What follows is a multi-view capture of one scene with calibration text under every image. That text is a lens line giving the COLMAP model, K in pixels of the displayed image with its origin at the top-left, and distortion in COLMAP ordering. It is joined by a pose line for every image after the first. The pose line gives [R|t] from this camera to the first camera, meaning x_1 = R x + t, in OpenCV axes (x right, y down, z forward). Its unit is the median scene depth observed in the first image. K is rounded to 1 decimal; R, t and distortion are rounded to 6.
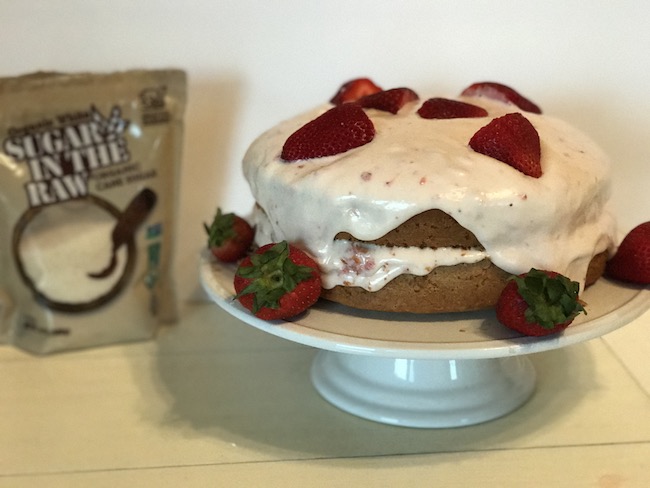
lens RADIAL K [[1092.3, 0, 325.0], [0, 1092.3, 243.7], [0, 0, 1]] dist [-0.006174, 0.000000]
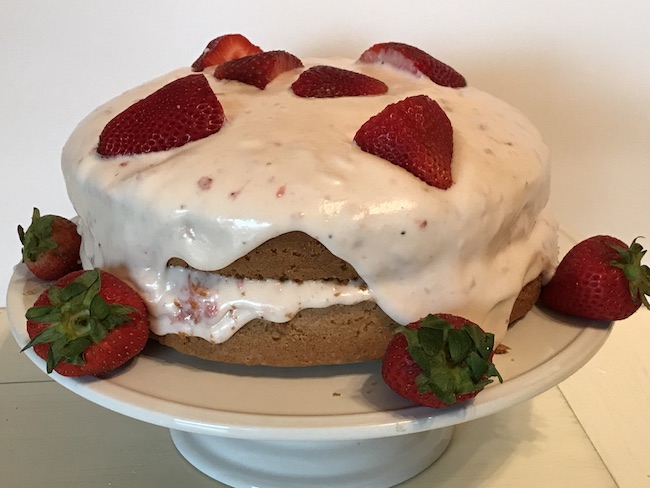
lens RADIAL K [[1105.4, 0, 325.0], [0, 1105.4, 243.9], [0, 0, 1]] dist [0.058662, 0.000000]
pose [[0.999749, 0.006266, 0.021512, 0.099344], [-0.007650, 0.997863, 0.064898, -0.068229], [-0.021060, -0.065047, 0.997660, 0.259362]]
